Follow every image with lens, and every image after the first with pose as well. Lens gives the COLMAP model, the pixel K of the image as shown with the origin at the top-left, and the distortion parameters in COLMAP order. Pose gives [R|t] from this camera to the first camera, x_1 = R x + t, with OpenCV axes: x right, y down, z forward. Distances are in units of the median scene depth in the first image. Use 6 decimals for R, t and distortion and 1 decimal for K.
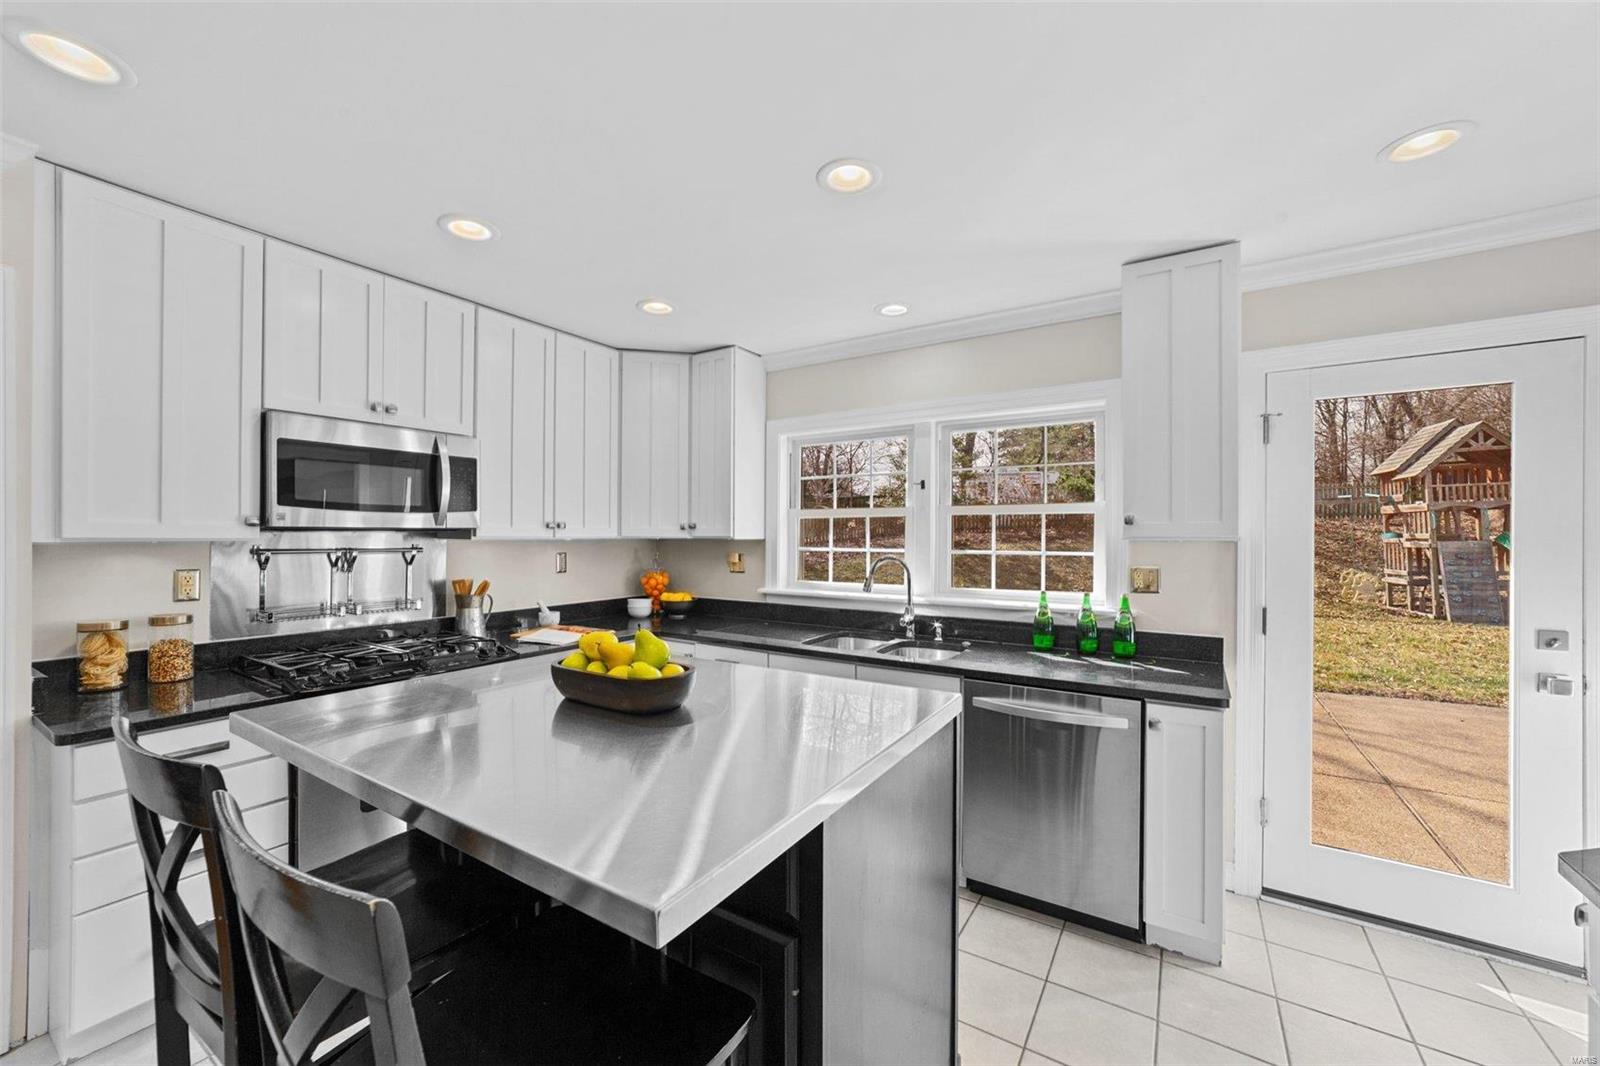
lens RADIAL K [[618.4, 0, 794.2], [0, 618.4, 542.3], [0, 0, 1]] dist [-0.008998, 0.000136]
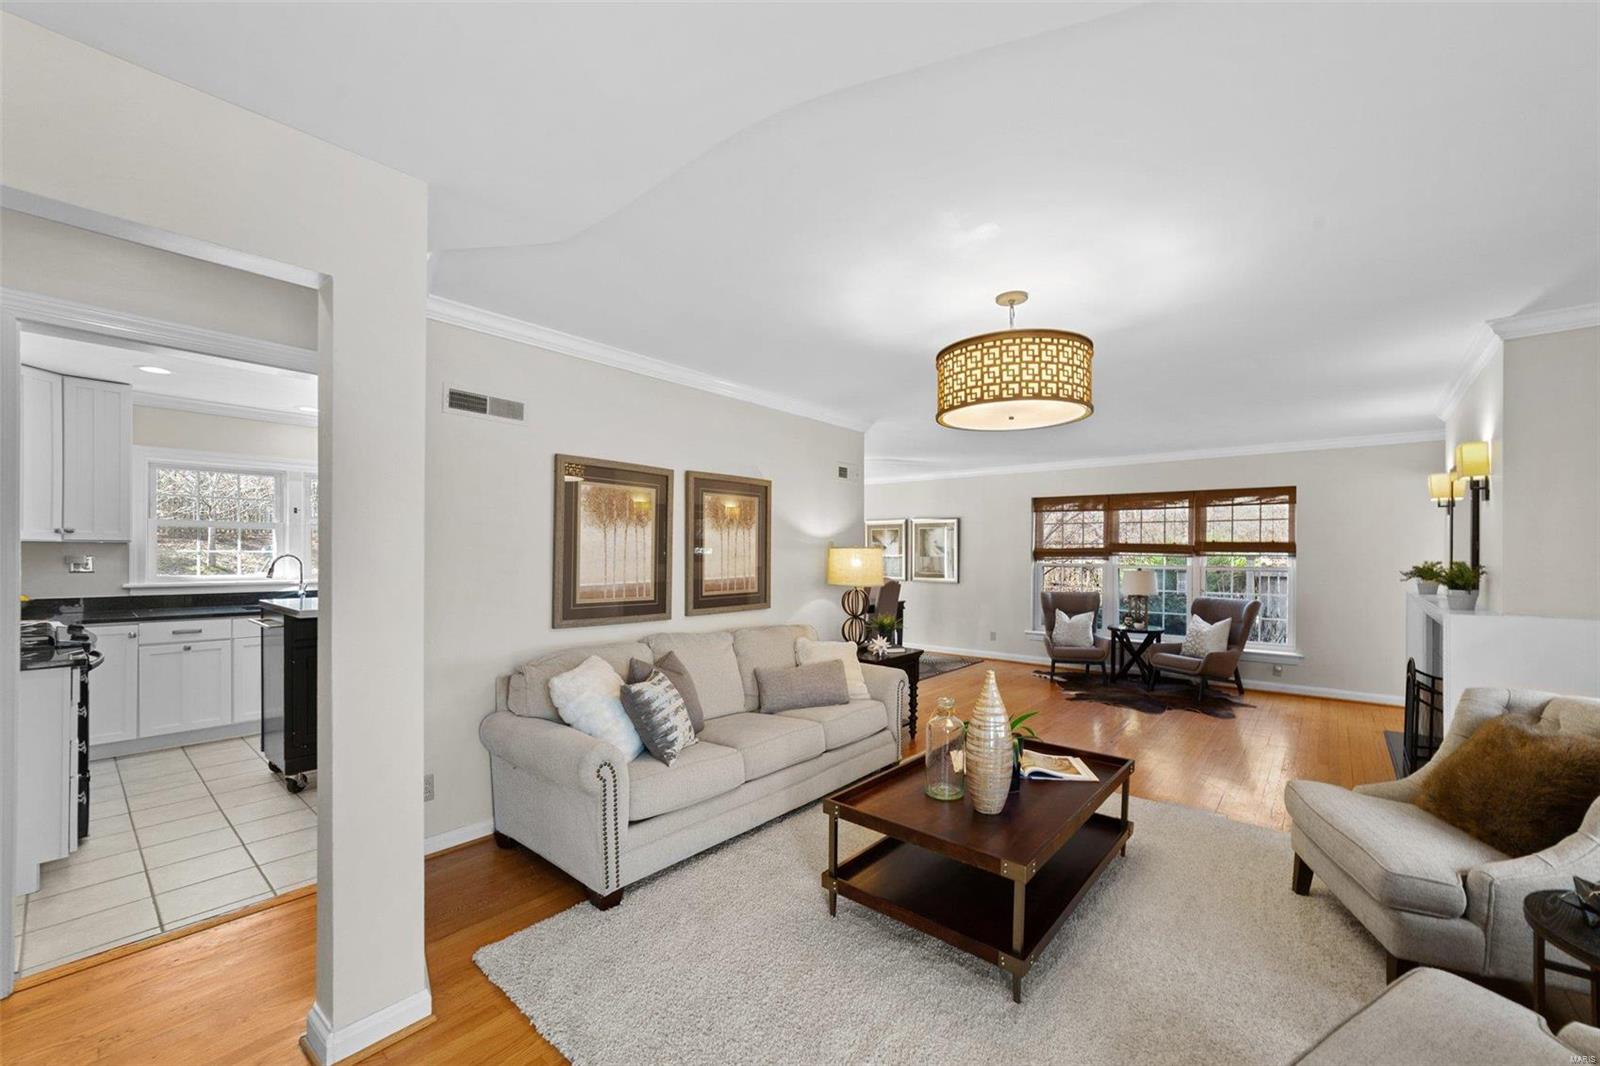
lens RADIAL K [[626.9, 0, 802.5], [0, 626.9, 561.5], [0, 0, 1]] dist [-0.000388, 0.000117]
pose [[0.132149, -0.017684, 0.991072, -1.262654], [-0.004933, 0.999817, 0.018498, 0.002873], [-0.991218, -0.007334, 0.132038, -0.532688]]
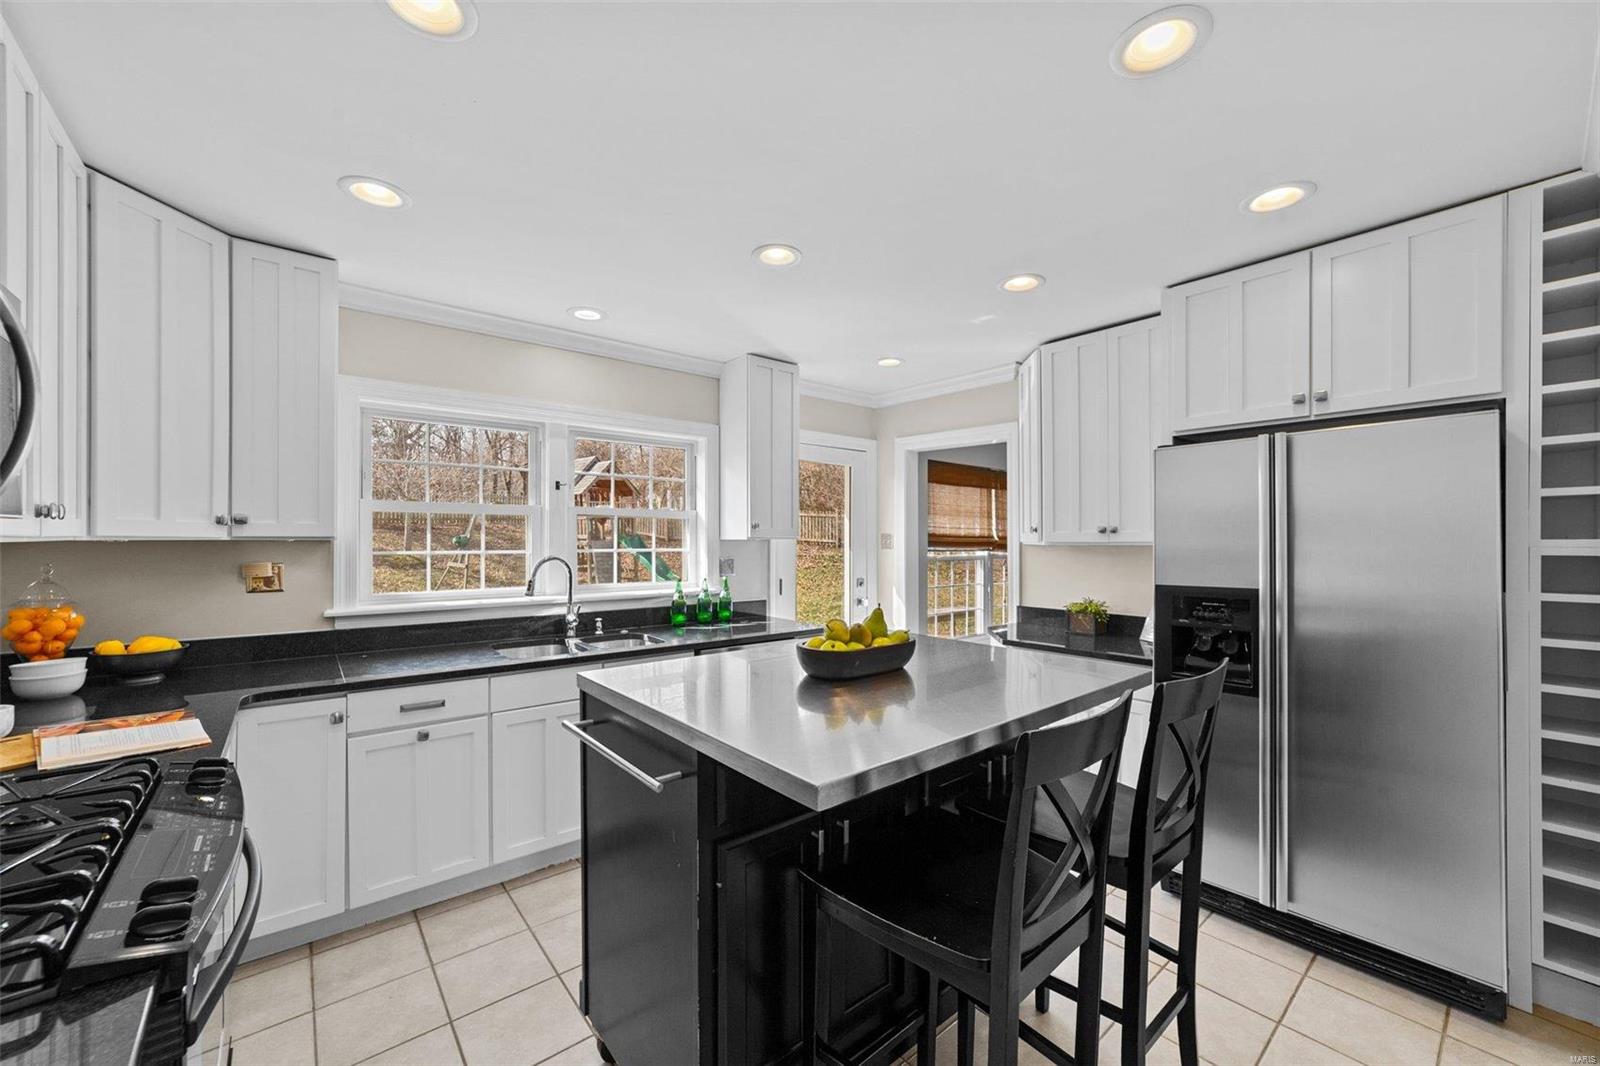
lens RADIAL K [[618.4, 0, 794.2], [0, 618.4, 542.3], [0, 0, 1]] dist [-0.008998, 0.000136]
pose [[0.313998, -0.007789, 0.949392, -0.642629], [0.008624, 0.999948, 0.005352, -0.002386], [-0.949385, 0.006507, 0.314049, 0.325781]]
